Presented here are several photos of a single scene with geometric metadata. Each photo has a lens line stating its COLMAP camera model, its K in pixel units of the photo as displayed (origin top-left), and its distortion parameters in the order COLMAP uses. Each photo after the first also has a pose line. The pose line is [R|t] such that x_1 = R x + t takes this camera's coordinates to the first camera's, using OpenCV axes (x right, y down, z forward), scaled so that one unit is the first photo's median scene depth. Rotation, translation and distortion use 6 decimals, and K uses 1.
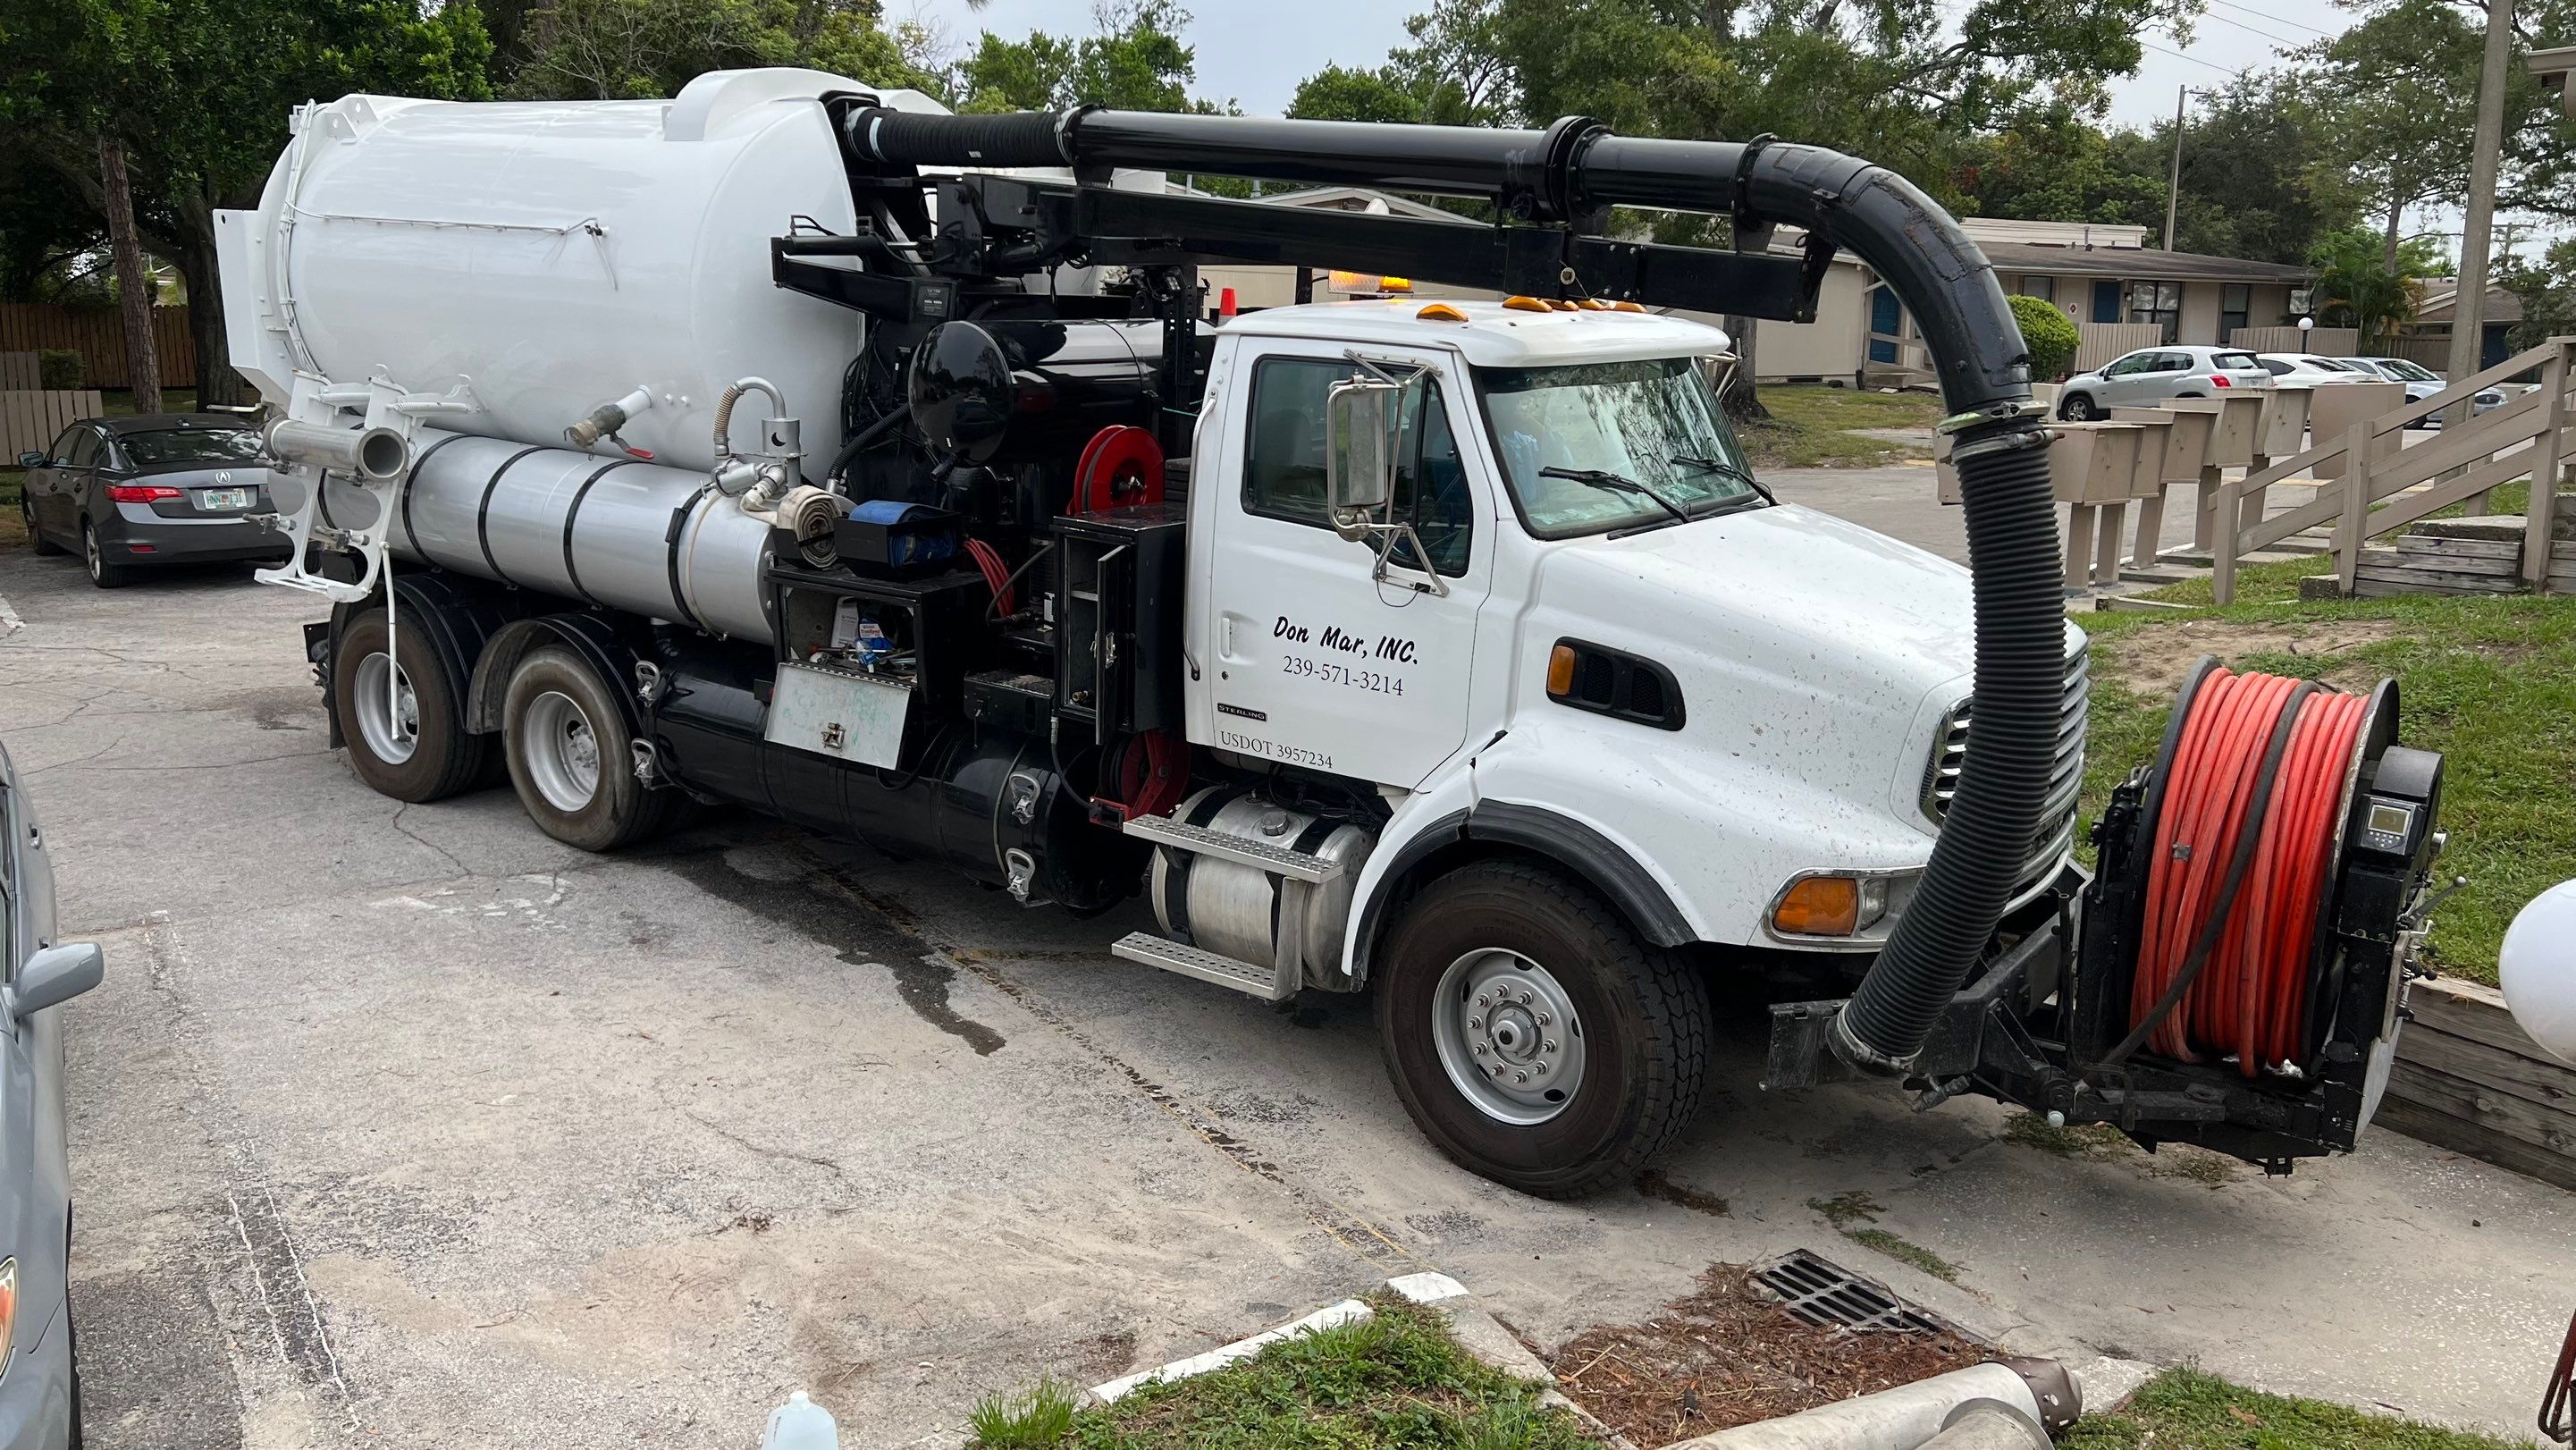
lens RADIAL K [[1985.1, 0, 1288.0], [0, 1985.1, 725.0], [0, 0, 1]] dist [0.070784, -0.093241]
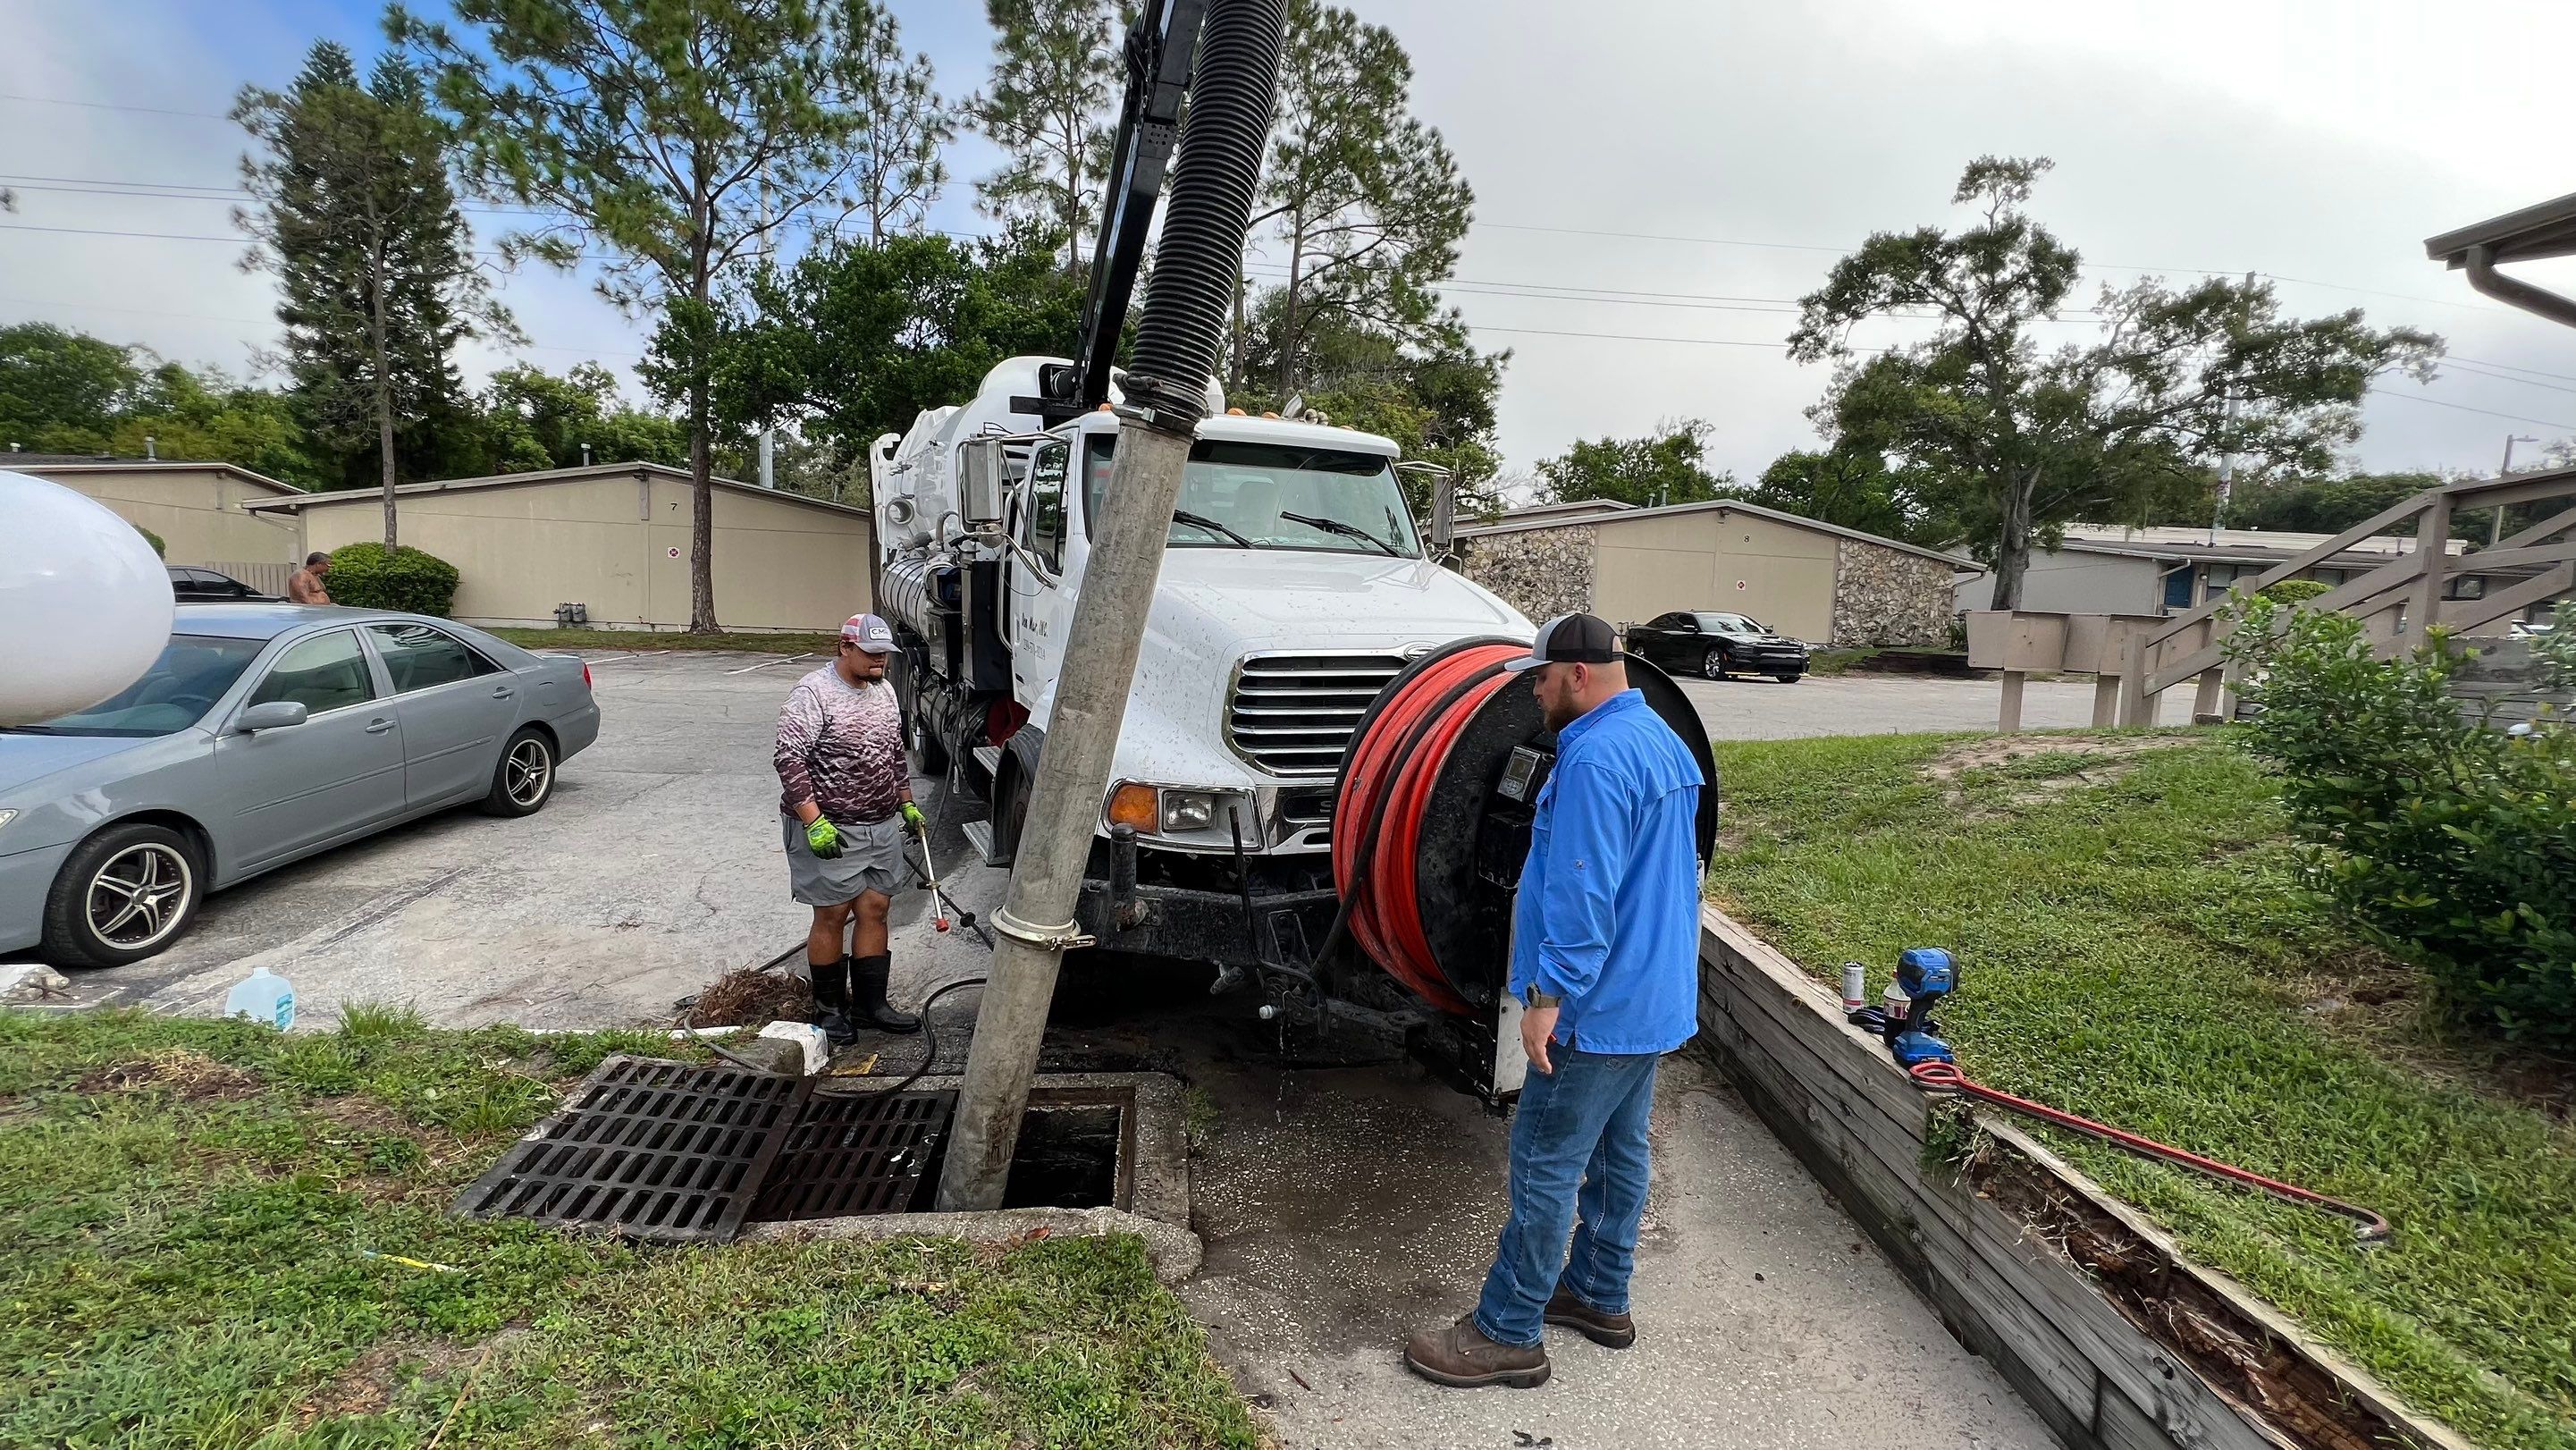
lens RADIAL K [[1051.9, 0, 1295.8], [0, 1051.9, 728.2], [0, 0, 1]] dist [-0.002654, 0.000585]
pose [[0.882004, 0.072092, -0.465695, 0.571463], [-0.115633, 0.991125, -0.065571, 0.062241], [0.456835, 0.111683, 0.882513, 0.385981]]
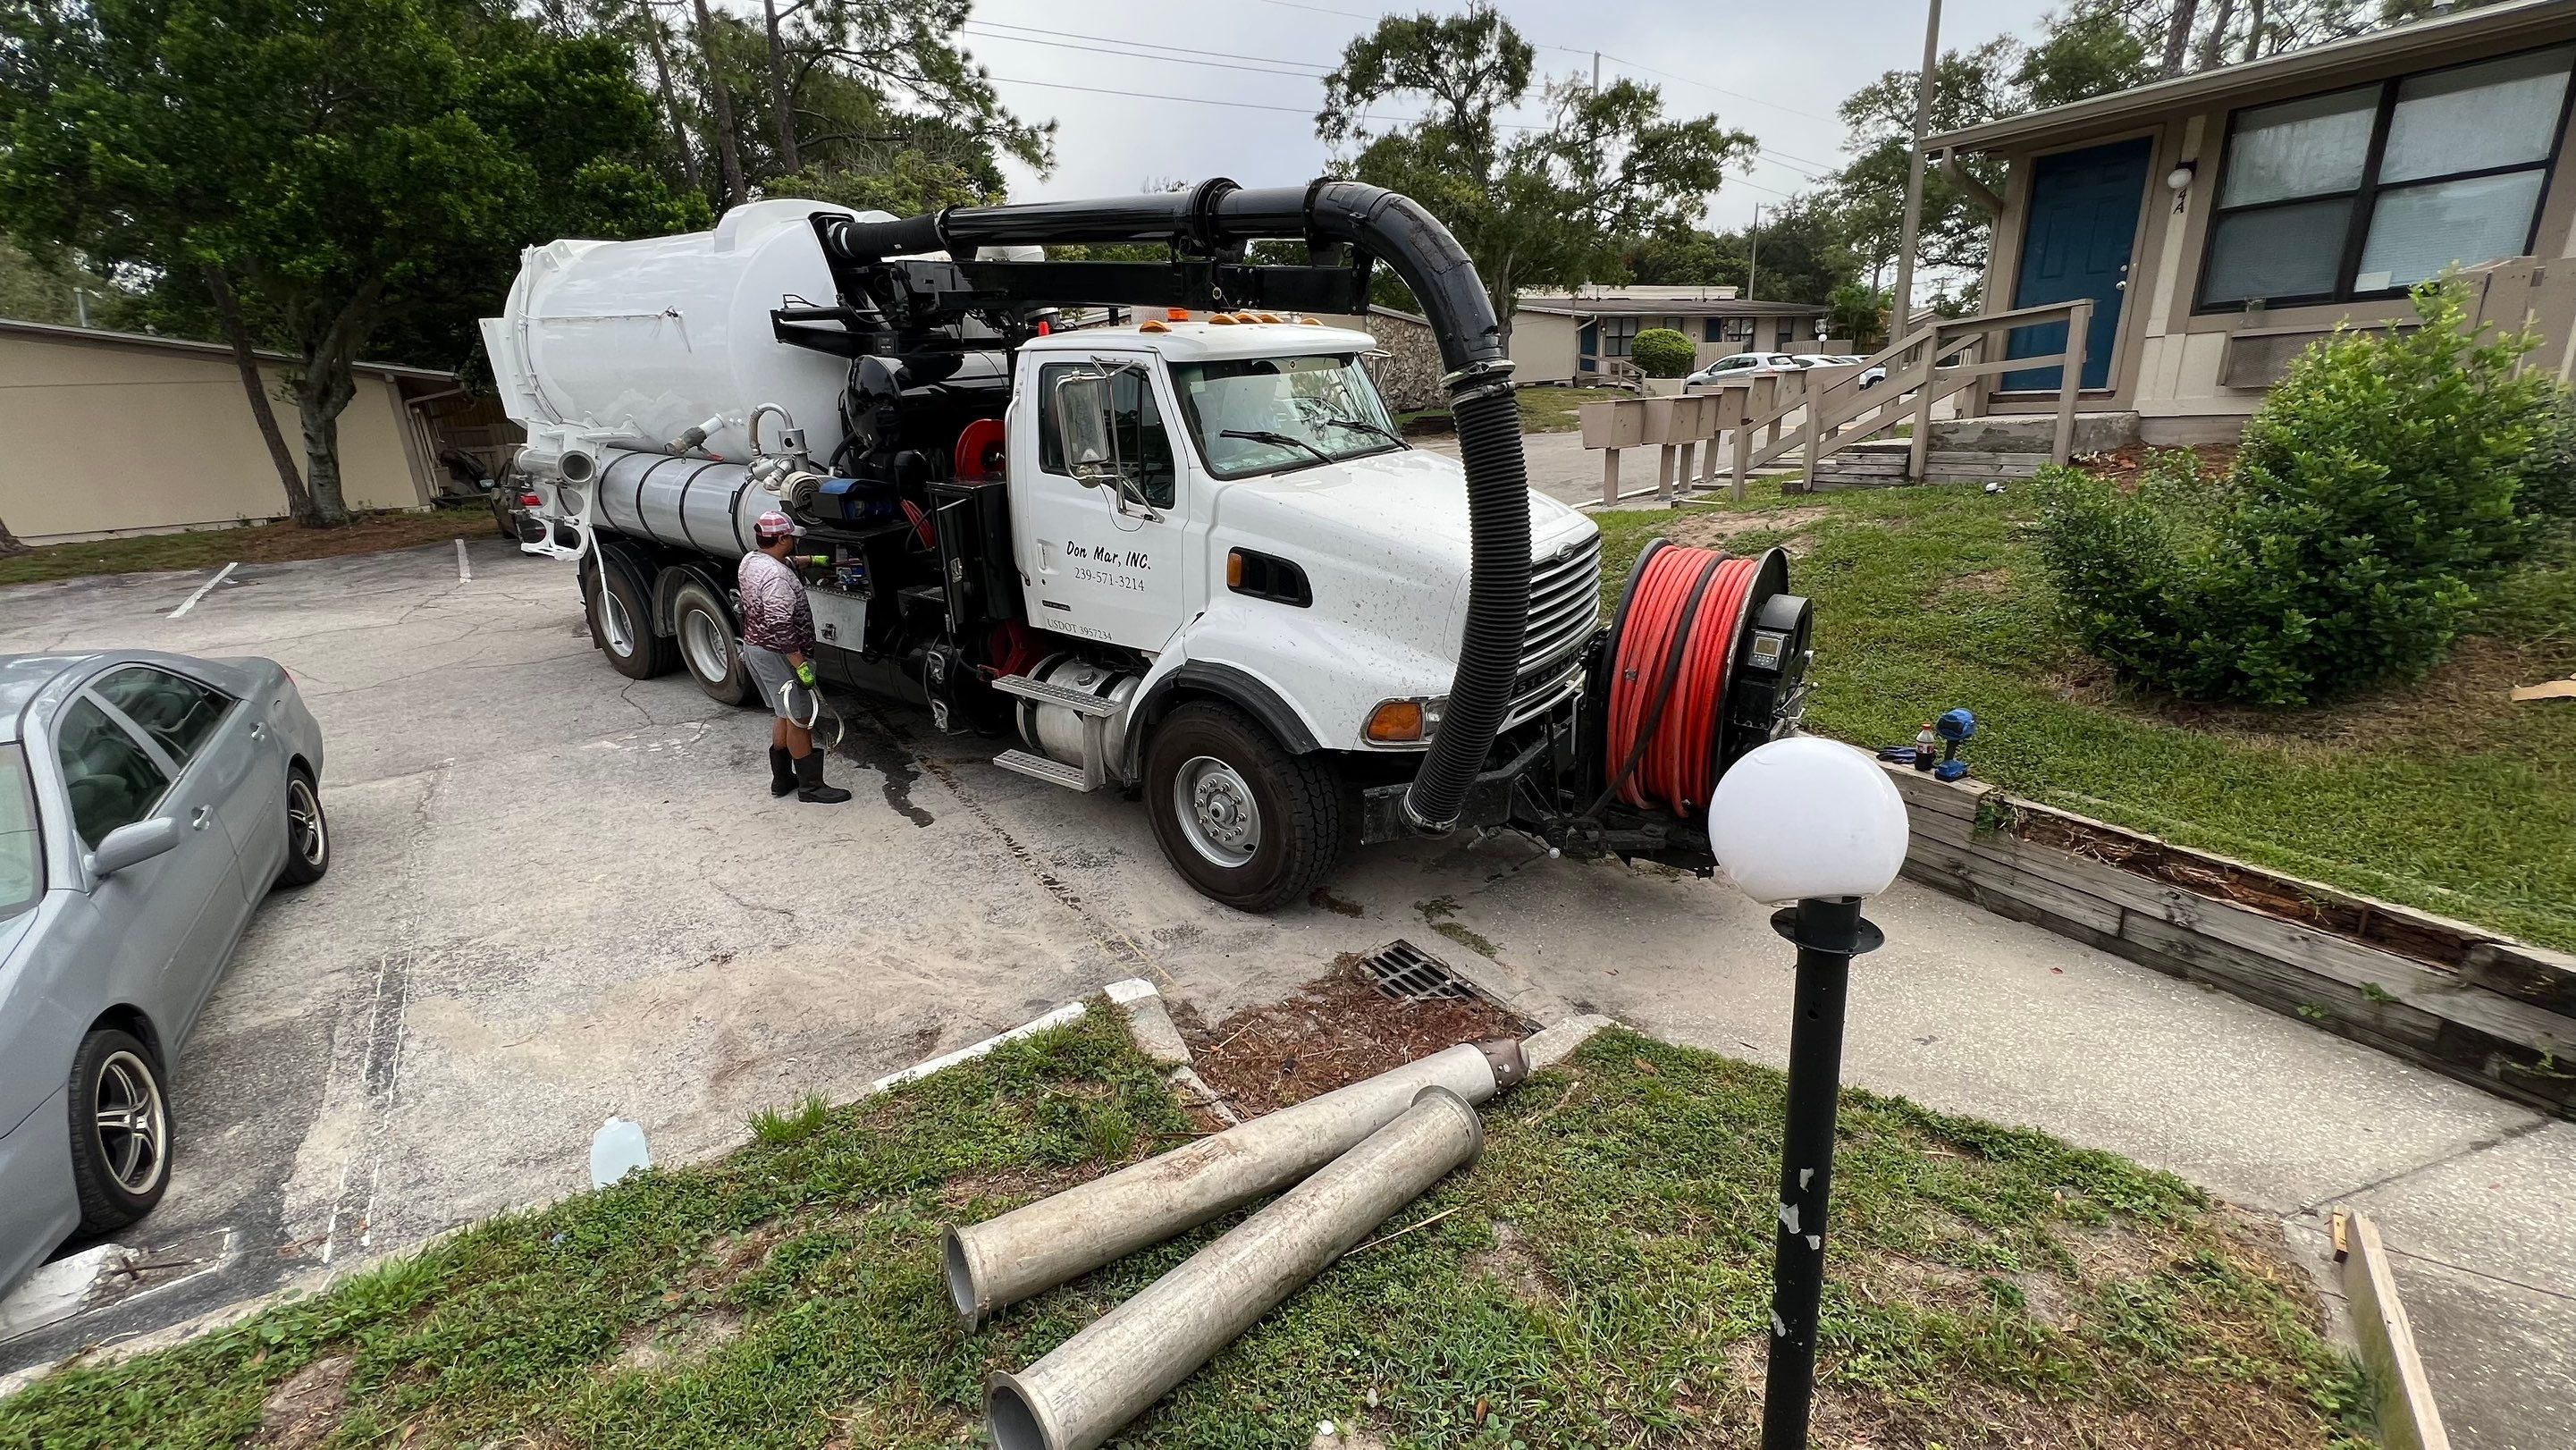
lens RADIAL K [[1056.2, 0, 1299.3], [0, 1056.2, 724.4], [0, 0, 1]] dist [-0.008484, 0.000198]
pose [[0.998652, -0.051719, -0.004320, 0.168009], [0.051851, 0.990700, 0.125801, -0.008897], [-0.002226, -0.125856, 0.992046, 0.185697]]
